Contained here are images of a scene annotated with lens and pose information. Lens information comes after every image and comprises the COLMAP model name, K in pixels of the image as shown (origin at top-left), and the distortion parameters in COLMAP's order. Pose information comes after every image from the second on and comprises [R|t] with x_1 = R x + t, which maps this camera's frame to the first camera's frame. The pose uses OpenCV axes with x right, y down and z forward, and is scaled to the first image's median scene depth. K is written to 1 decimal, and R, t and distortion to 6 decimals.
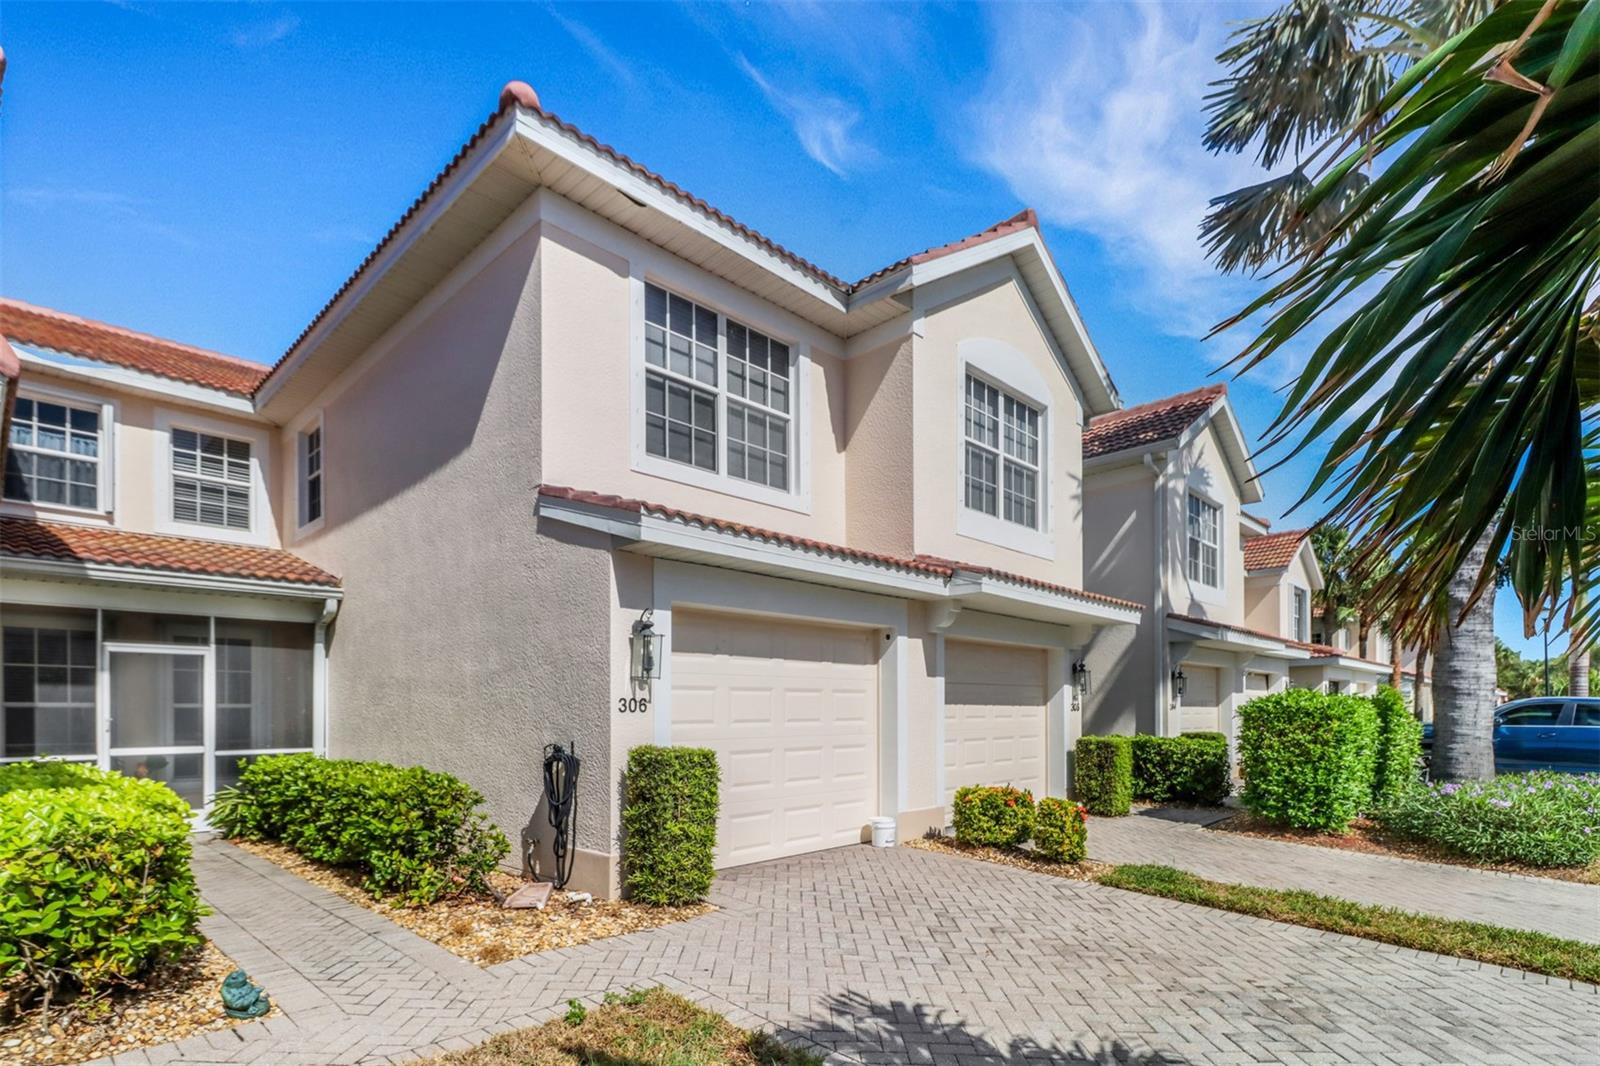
lens RADIAL K [[813.6, 0, 800.8], [0, 813.6, 705.1], [0, 0, 1]] dist [0.002593, 0.000427]
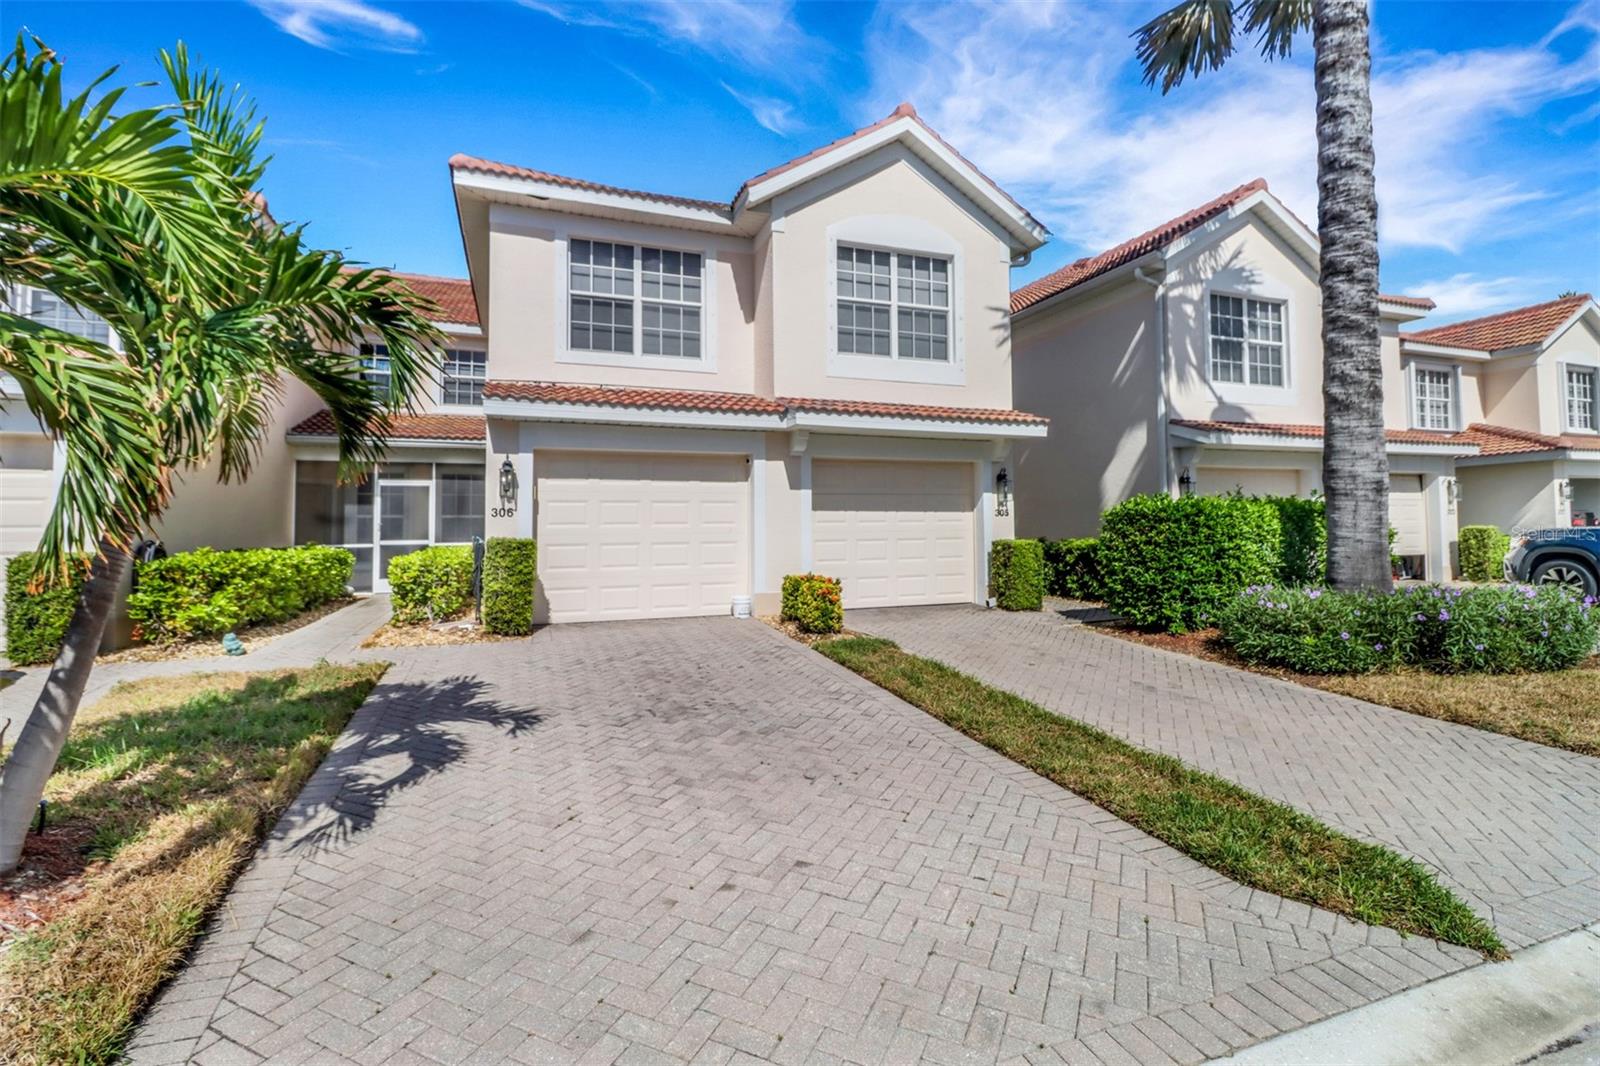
lens RADIAL K [[754.7, 0, 793.5], [0, 754.7, 488.9], [0, 0, 1]] dist [0.000120, -0.000134]
pose [[0.899048, -0.022817, -0.437254, 0.668364], [0.007092, 0.999269, -0.037561, 0.009132], [0.437792, 0.030668, 0.898553, -0.073729]]
